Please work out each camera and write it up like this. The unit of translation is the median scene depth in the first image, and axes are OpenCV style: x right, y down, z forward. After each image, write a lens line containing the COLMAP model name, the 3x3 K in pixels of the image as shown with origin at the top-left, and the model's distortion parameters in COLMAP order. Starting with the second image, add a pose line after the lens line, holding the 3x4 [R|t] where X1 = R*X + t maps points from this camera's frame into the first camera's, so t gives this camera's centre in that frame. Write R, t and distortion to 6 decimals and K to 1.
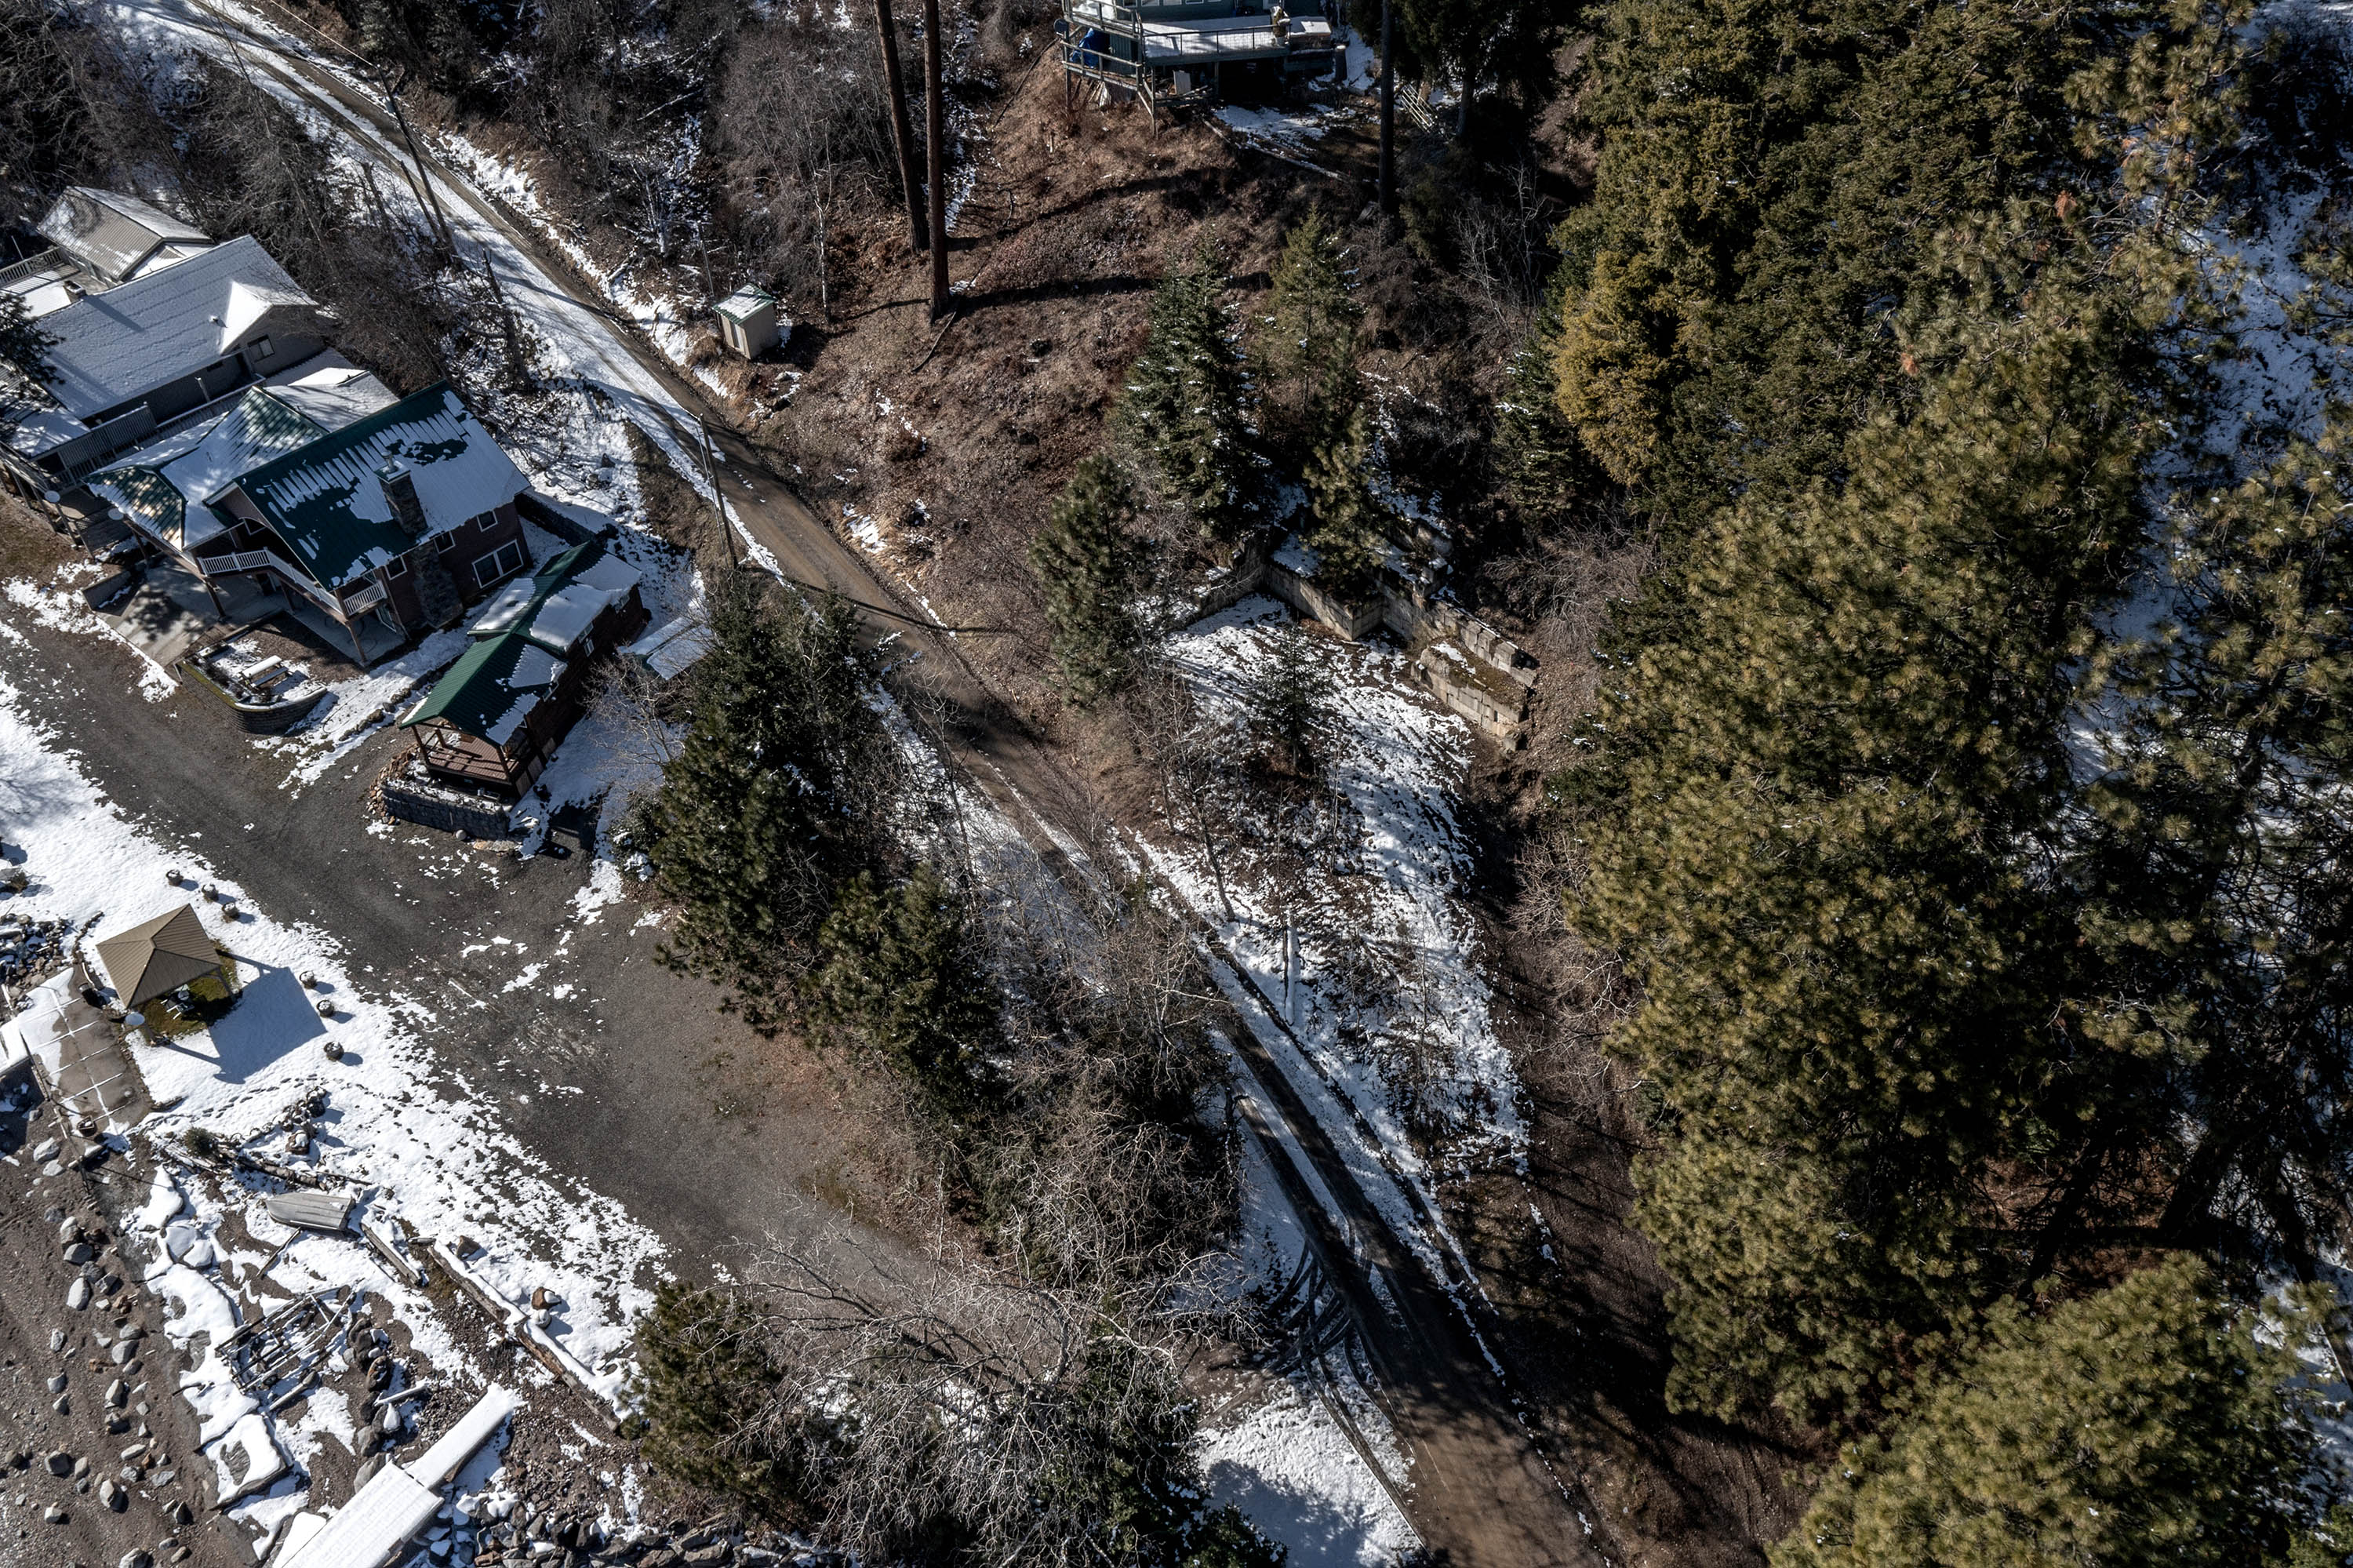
lens RADIAL K [[1892.5, 0, 1176.5], [0, 1892.5, 784.0], [0, 0, 1]] dist [0.011064, 0.006898]
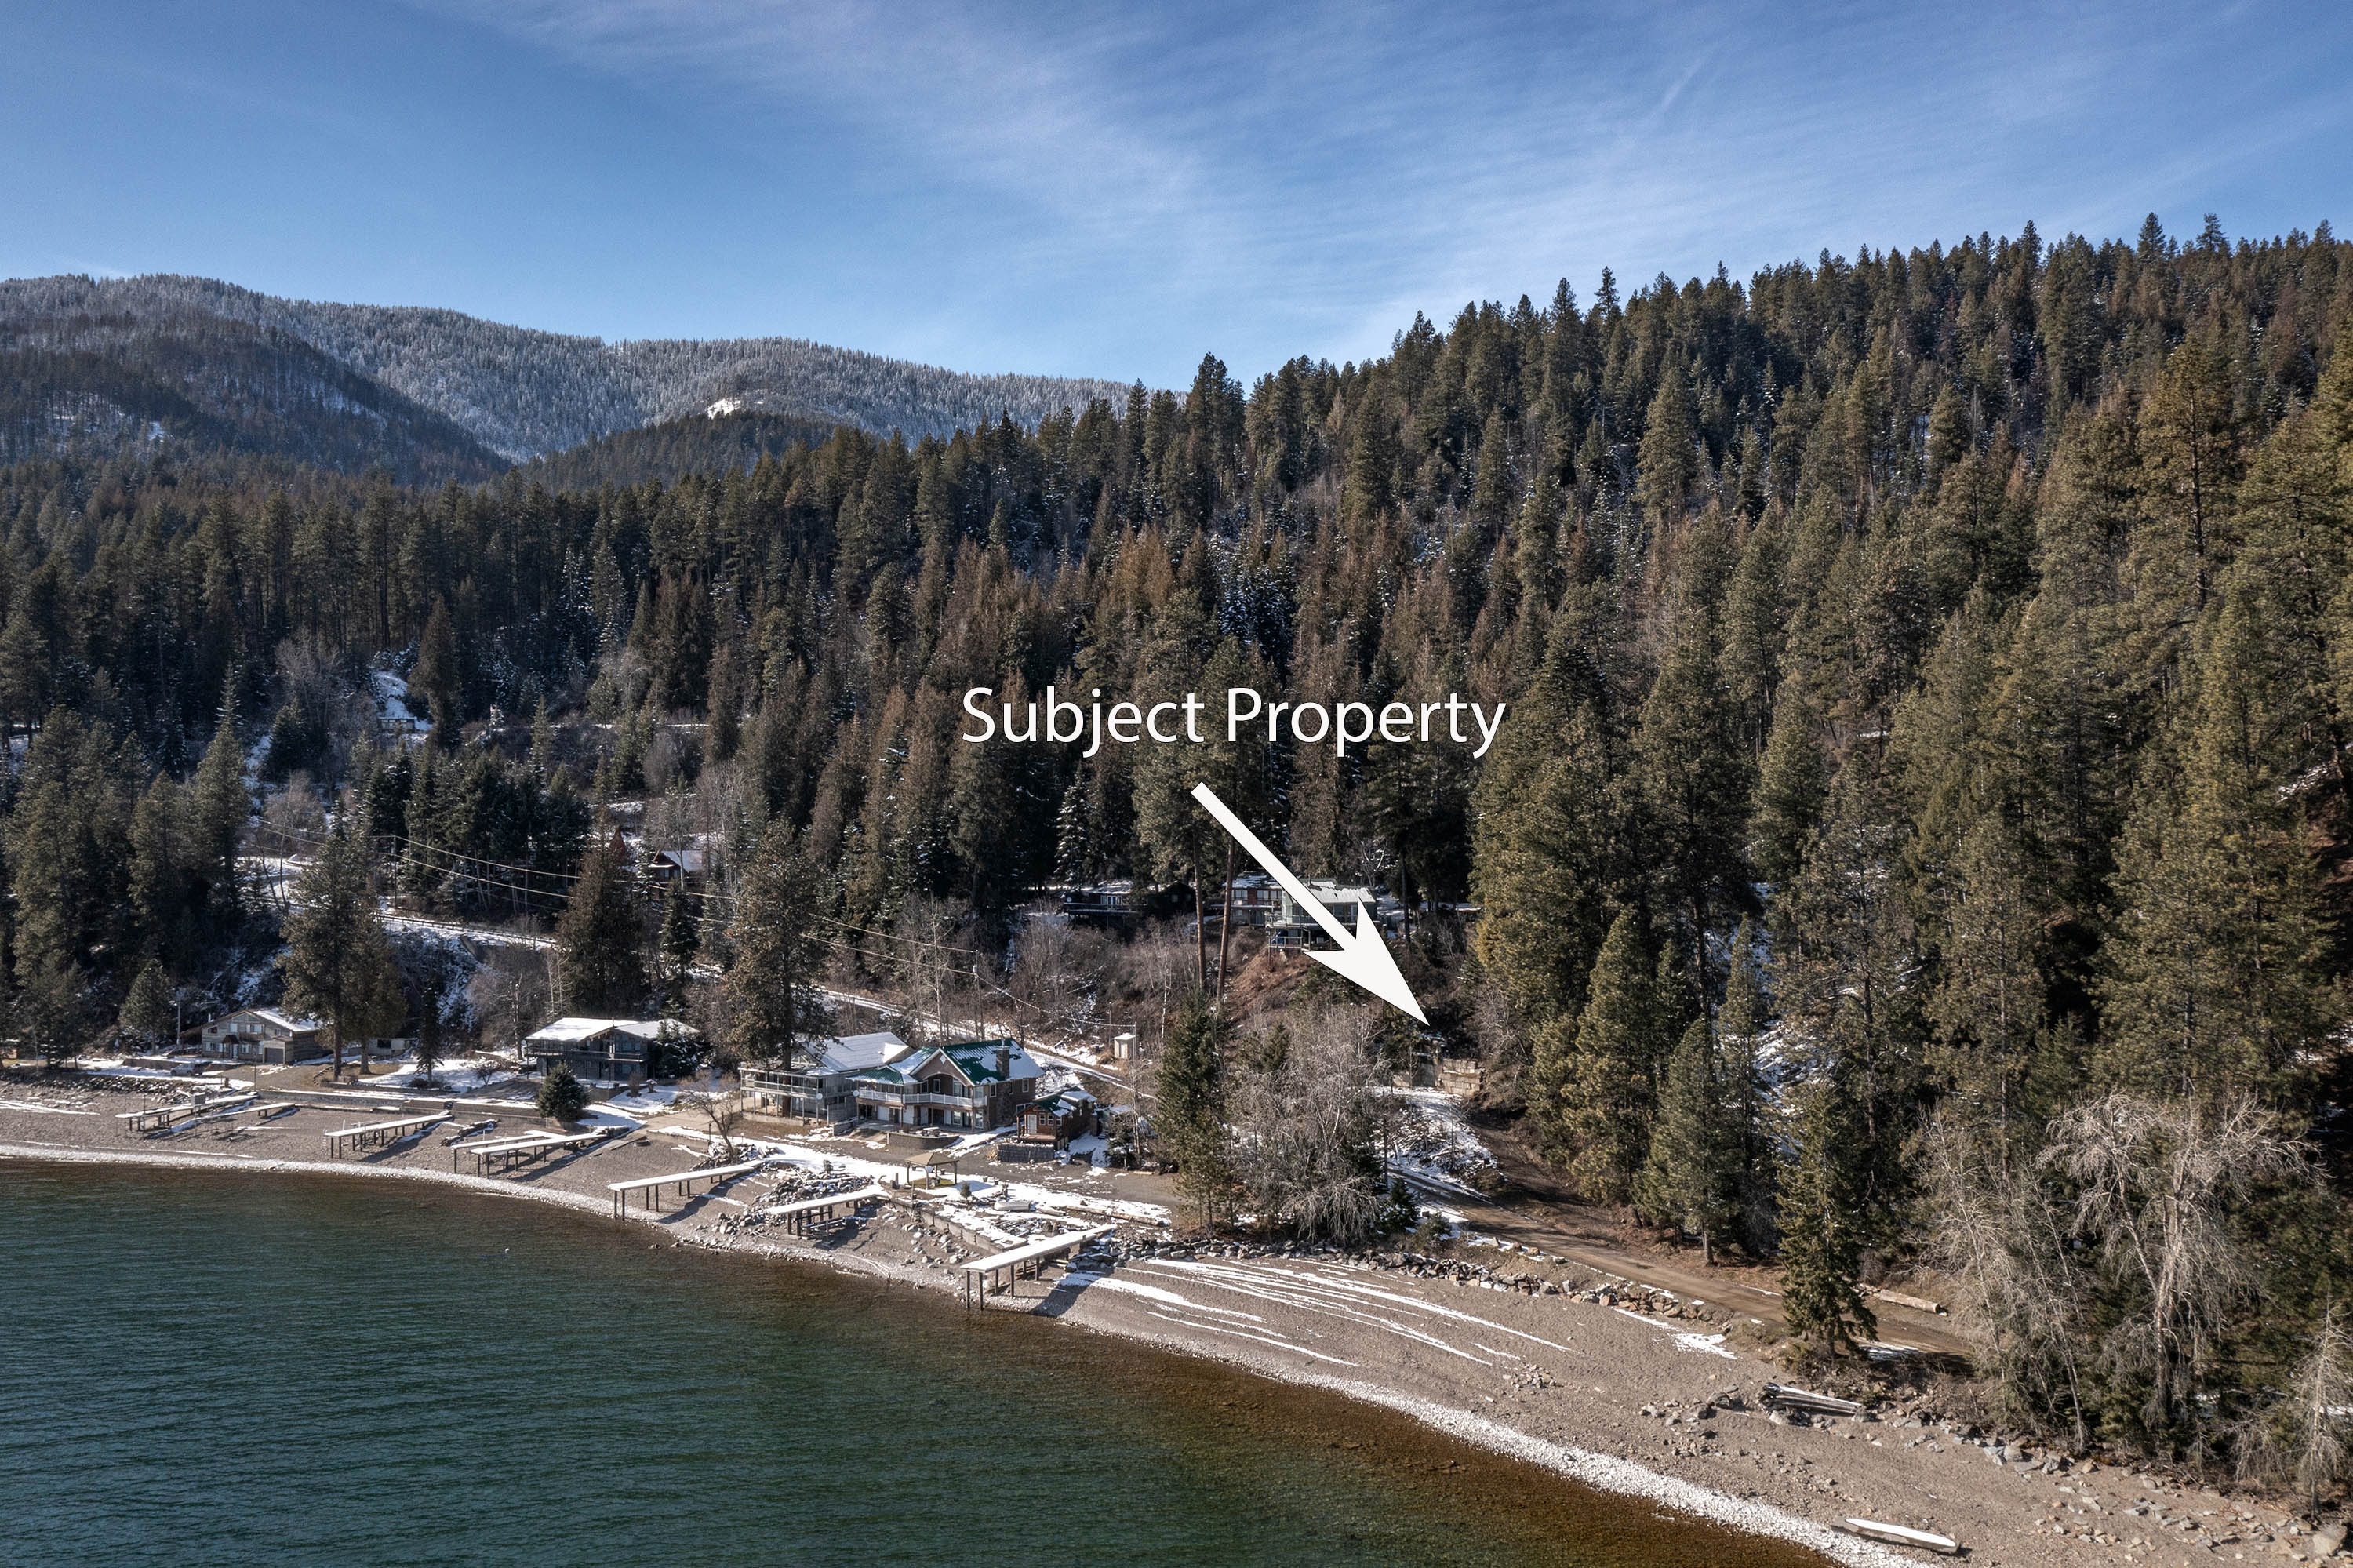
lens RADIAL K [[1939.8, 0, 1126.5], [0, 1939.8, 783.6], [0, 0, 1]] dist [-0.005997, -0.012455]
pose [[0.999598, 0.001098, -0.028323, -0.195464], [-0.020231, 0.727515, -0.685793, 1.308747], [0.019852, 0.686090, 0.727245, -1.035121]]
